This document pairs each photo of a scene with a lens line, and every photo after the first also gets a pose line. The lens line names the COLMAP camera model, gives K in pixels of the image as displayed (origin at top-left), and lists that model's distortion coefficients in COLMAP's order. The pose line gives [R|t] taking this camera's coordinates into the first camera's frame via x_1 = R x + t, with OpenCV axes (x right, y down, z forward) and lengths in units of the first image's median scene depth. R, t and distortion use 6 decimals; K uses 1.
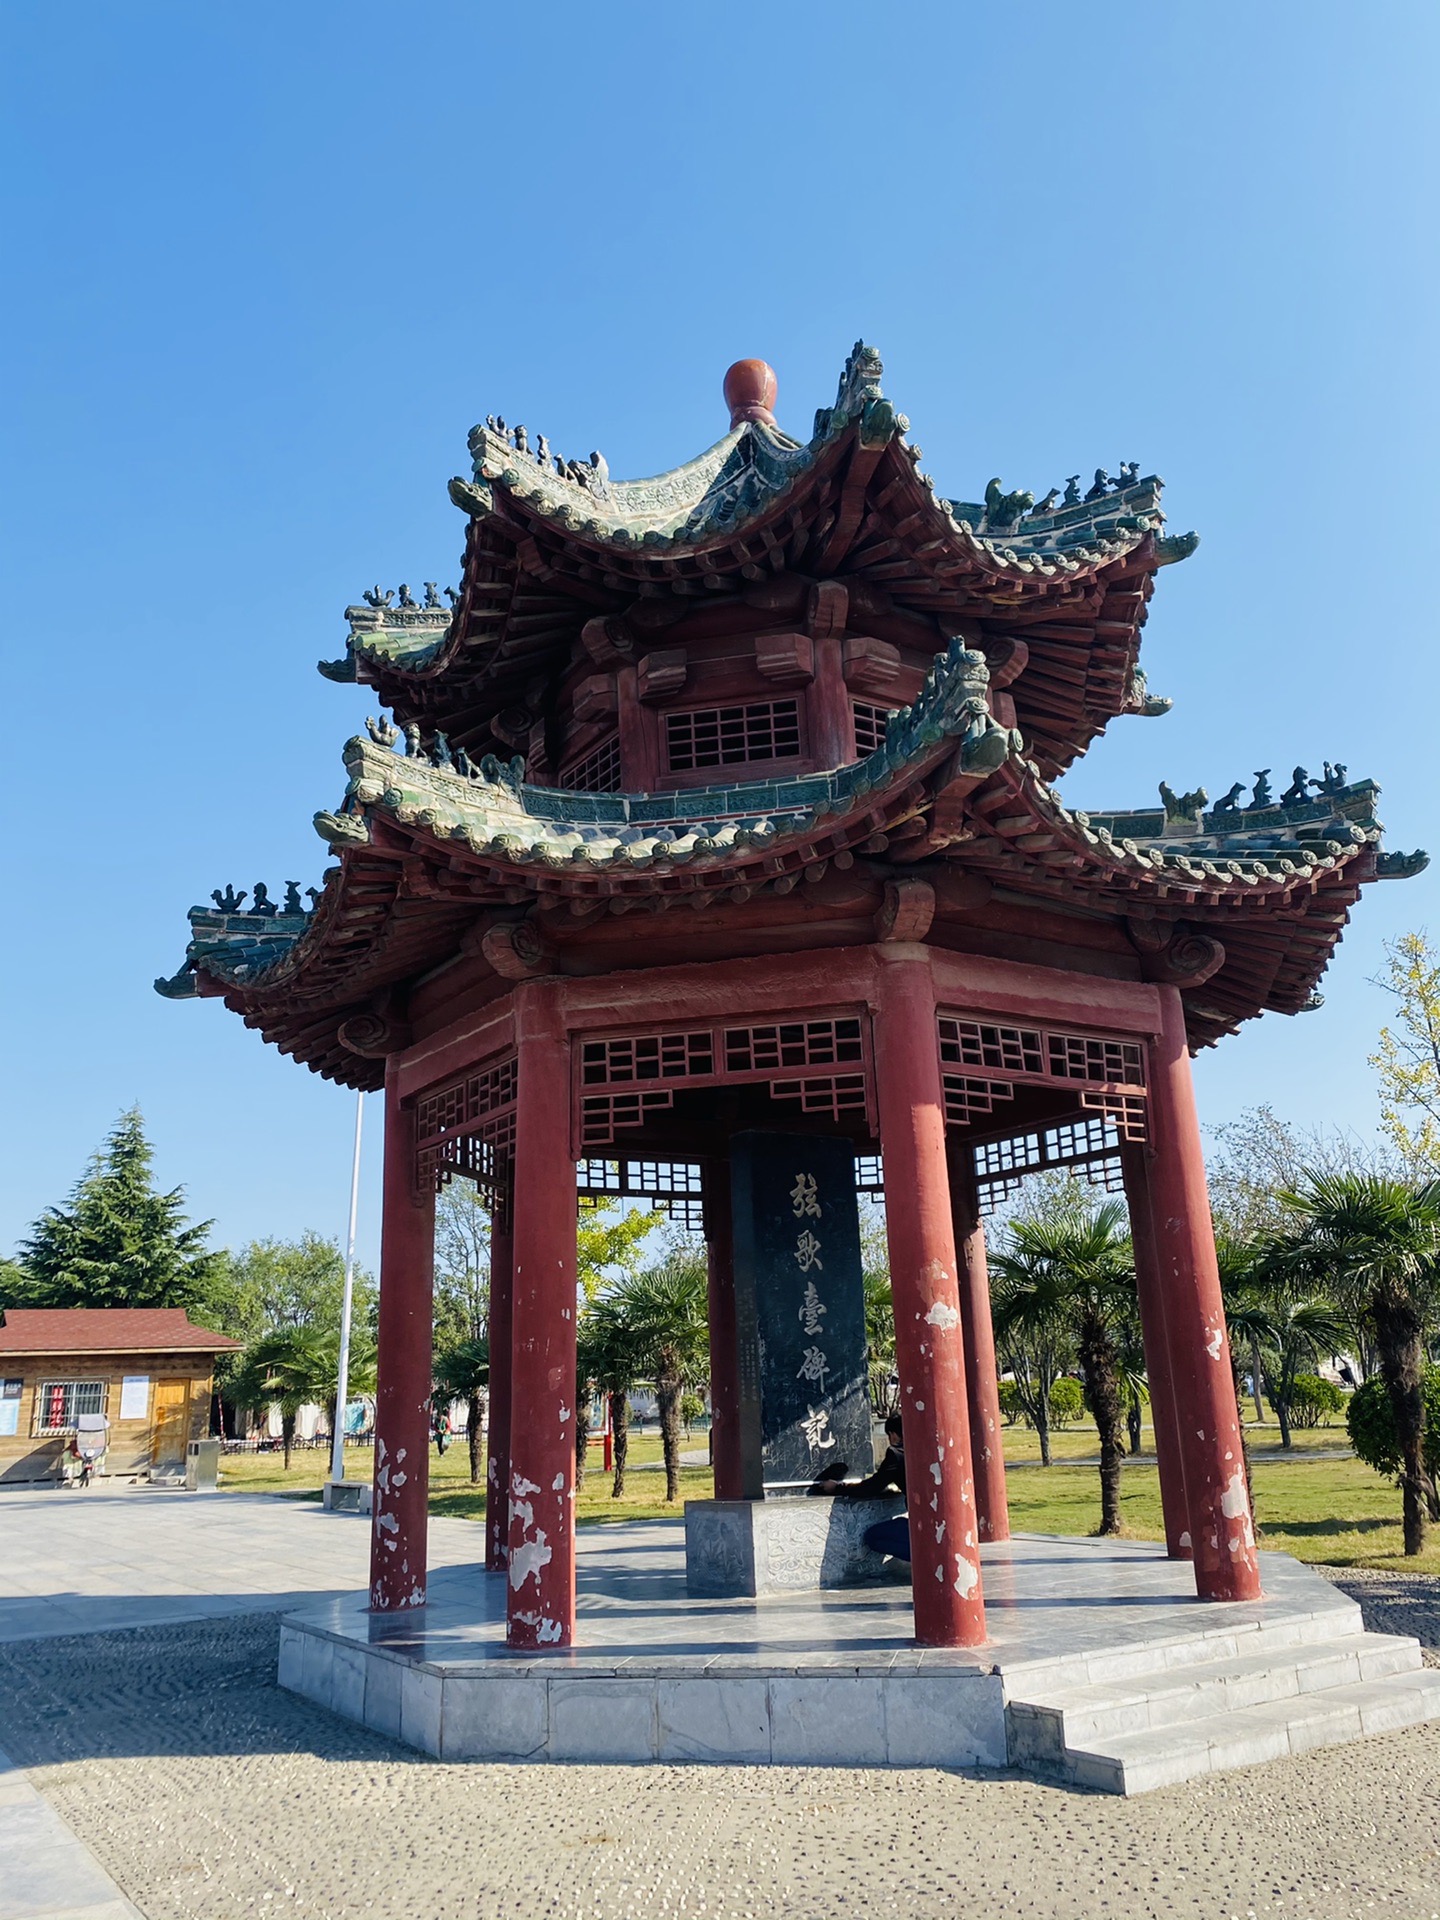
lens RADIAL K [[1474.9, 0, 715.5], [0, 1474.9, 959.0], [0, 0, 1]] dist [0.059449, -0.076677]
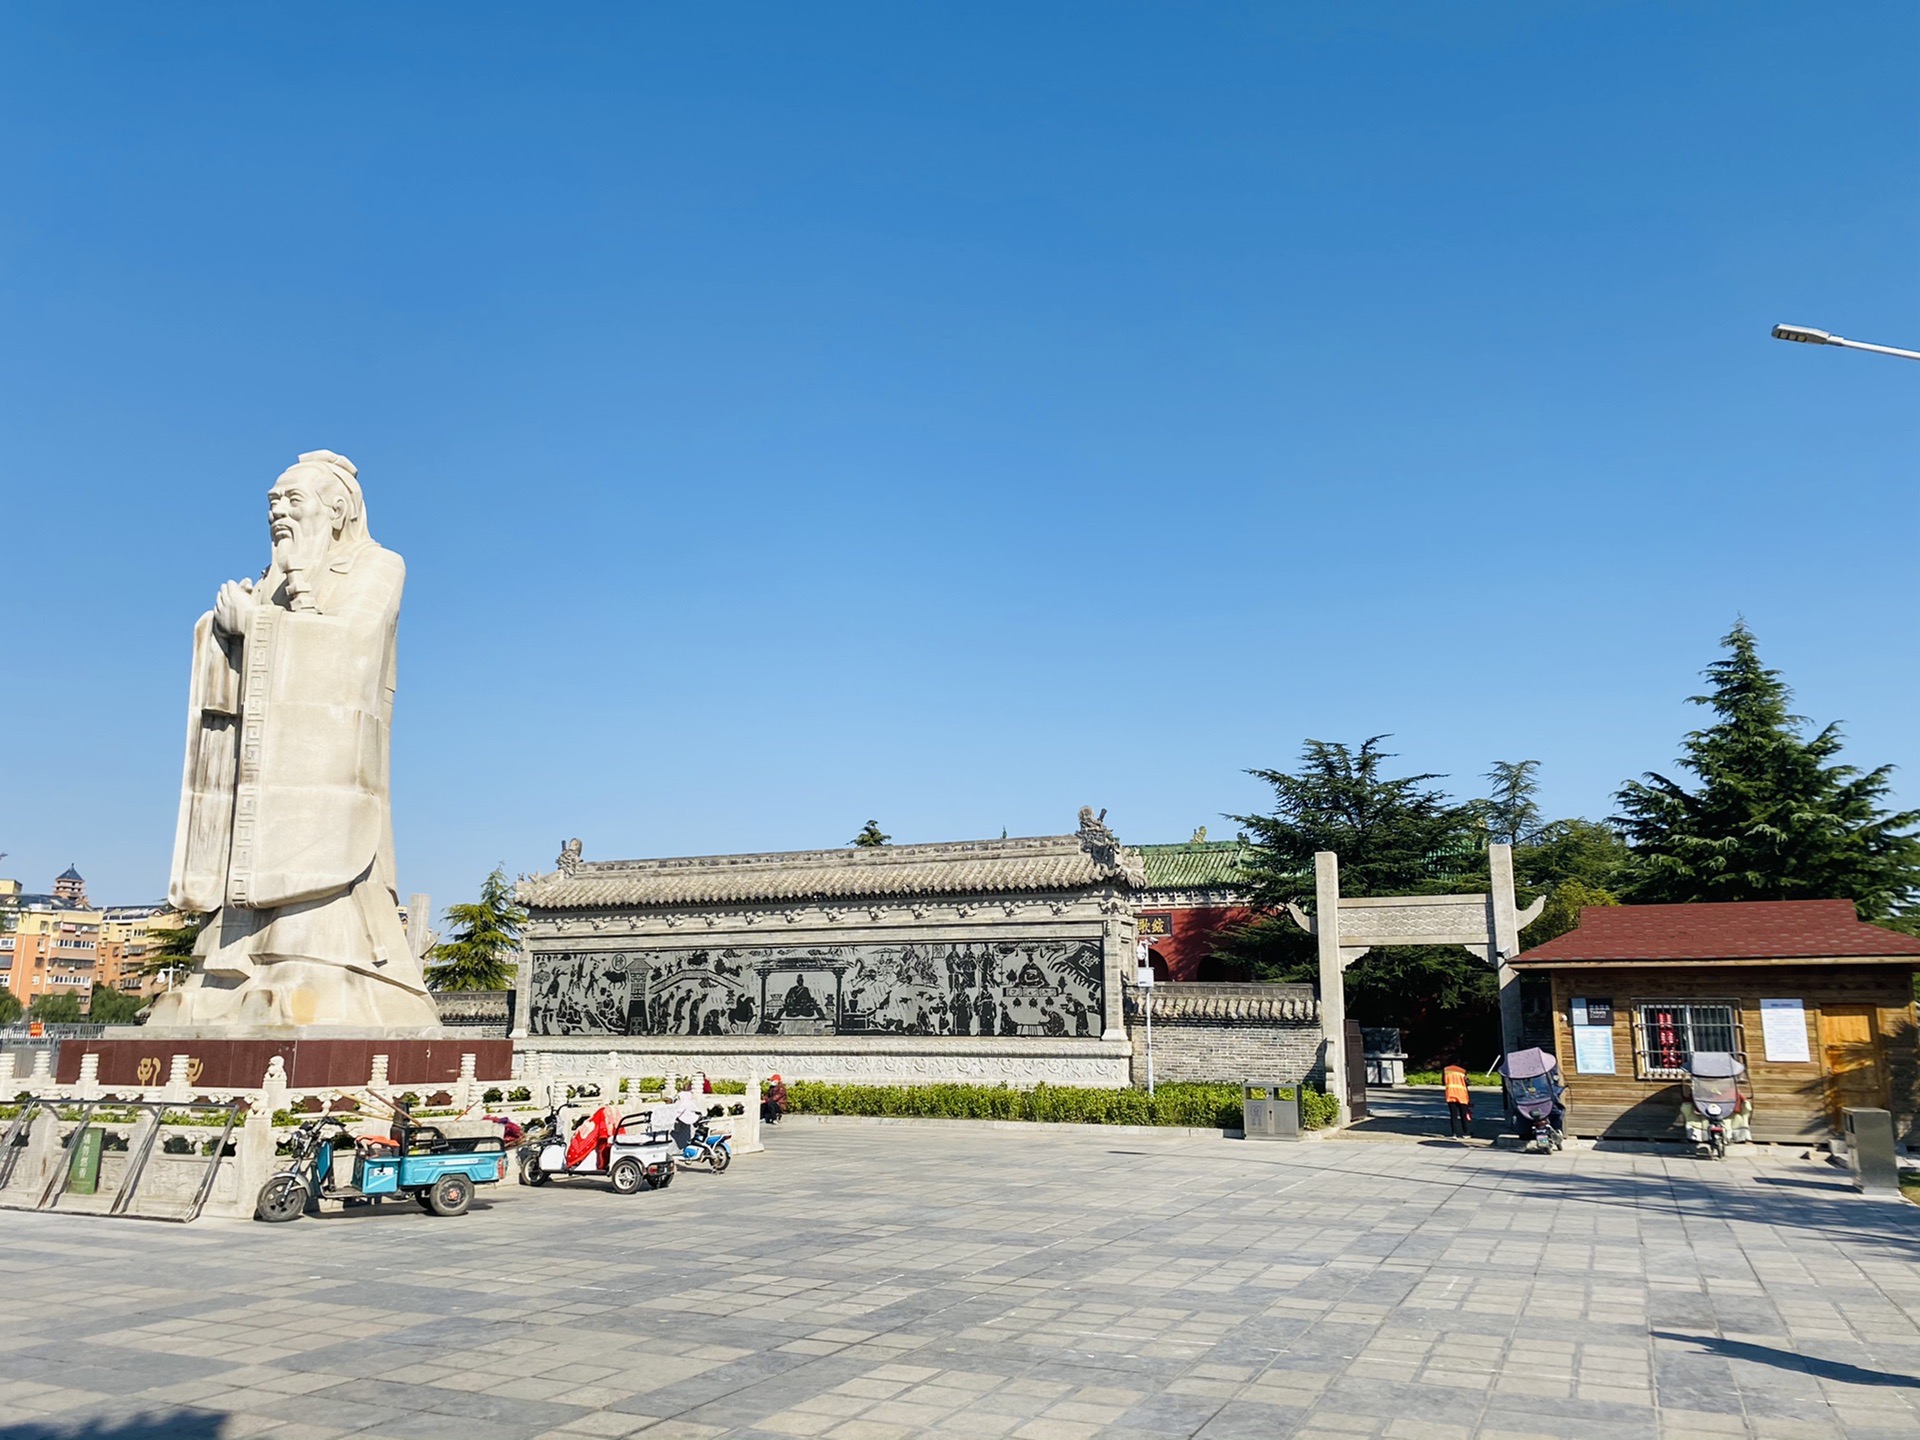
lens RADIAL K [[1474.9, 0, 919.2], [0, 1474.9, 671.9], [0, 0, 1]] dist [0.059449, -0.076677]
pose [[0.542304, -0.159716, -0.824862, -0.024324], [0.211852, 0.976037, -0.049705, 0.091370], [0.813035, -0.147793, 0.563144, 0.342086]]
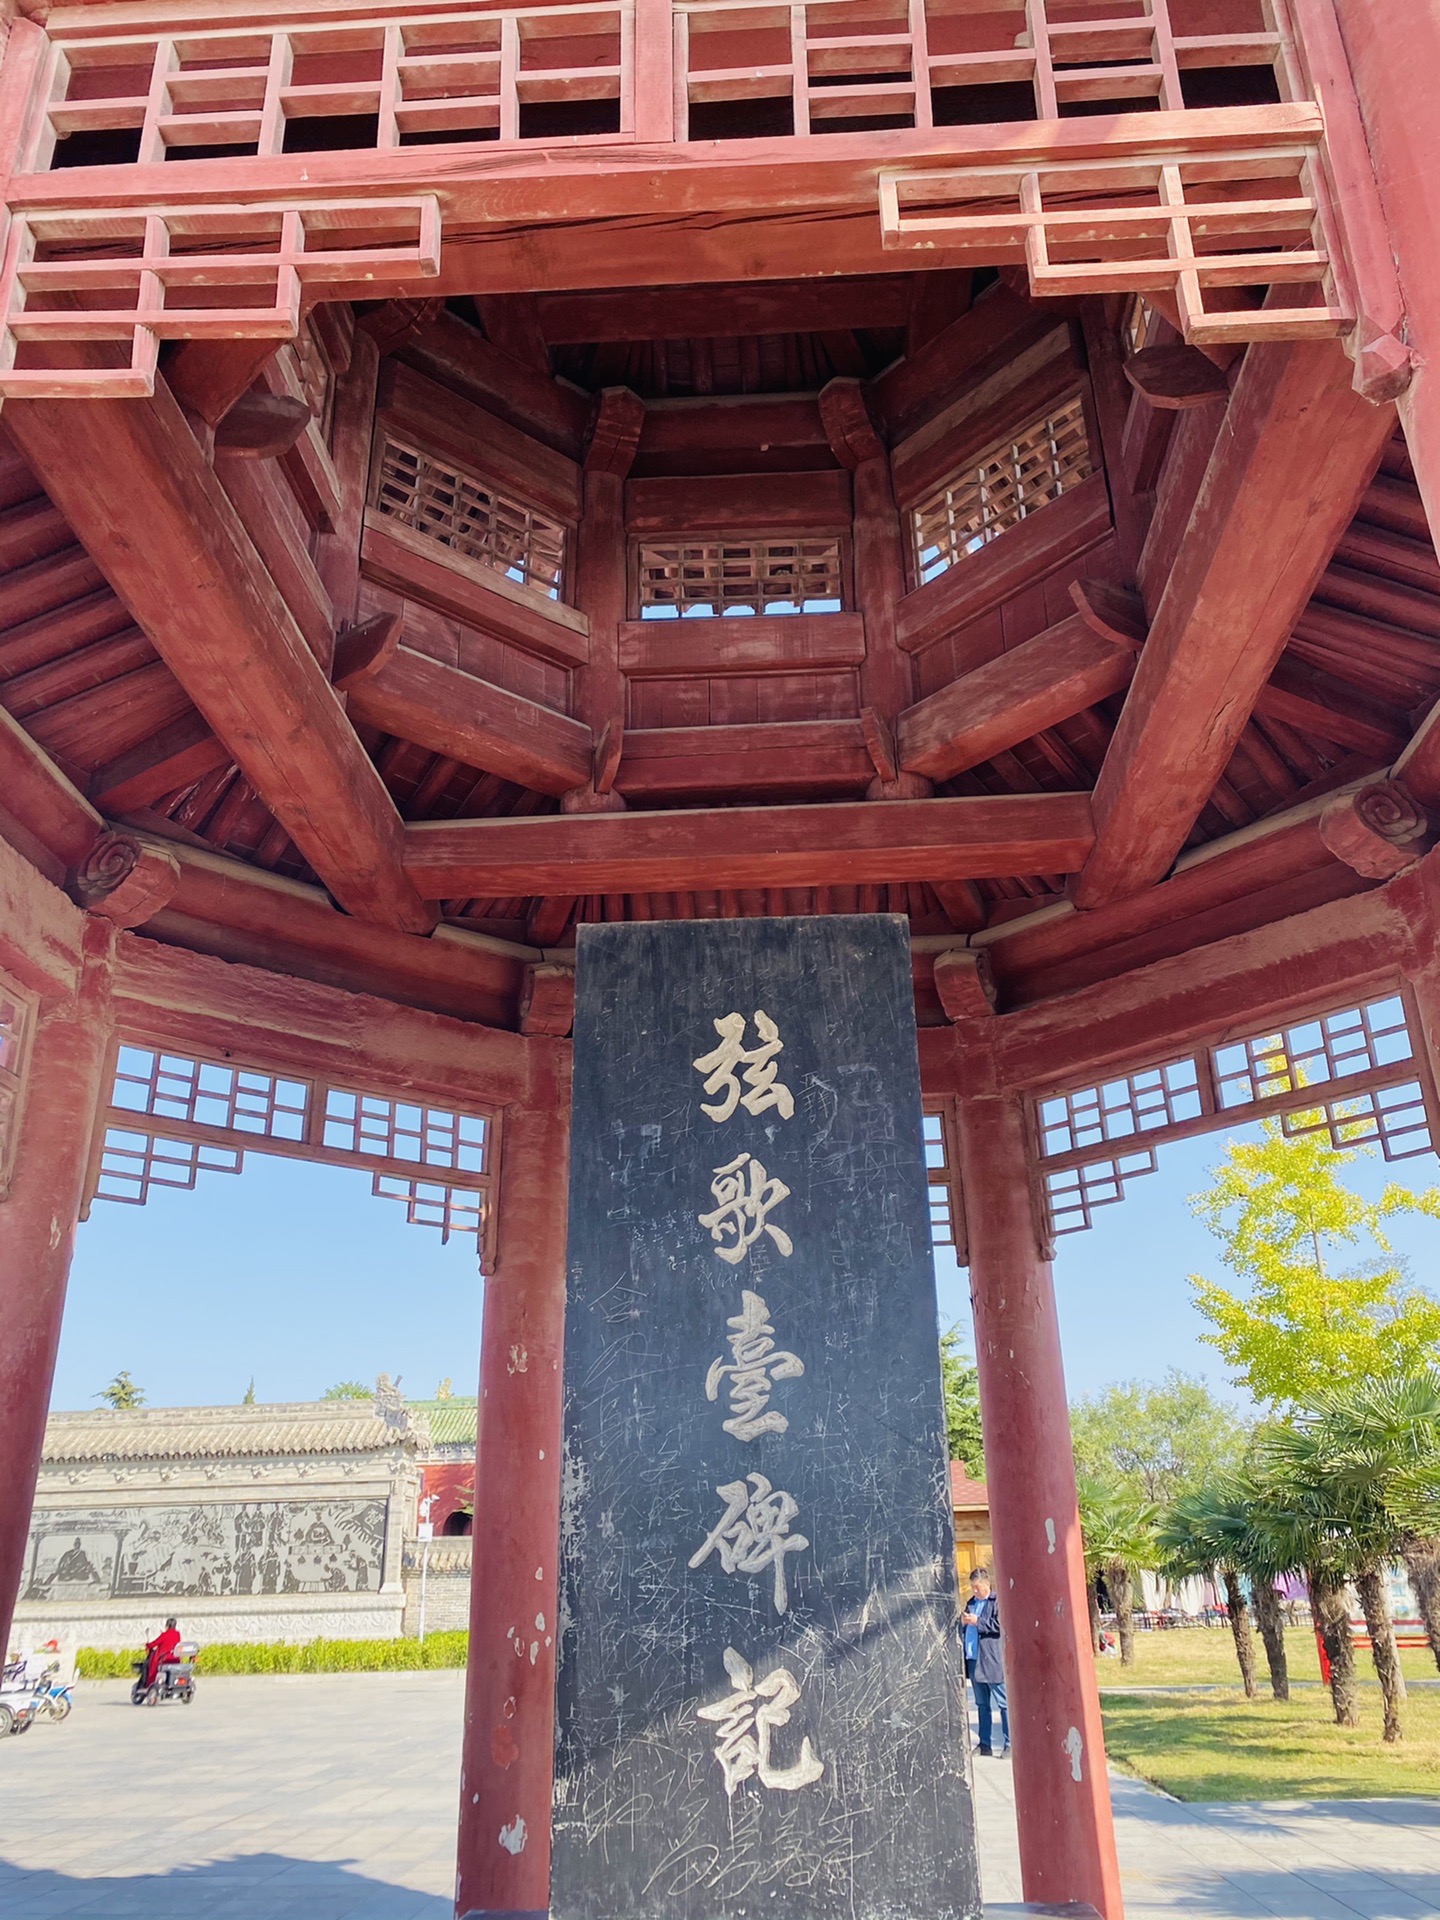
lens RADIAL K [[1474.9, 0, 733.5], [0, 1474.9, 959.0], [0, 0, 1]] dist [0.059449, -0.076677]
pose [[0.818017, -0.208479, -0.536083, 0.075782], [0.155049, 0.977426, -0.143523, 0.052974], [0.553903, 0.034285, 0.831875, 0.193210]]
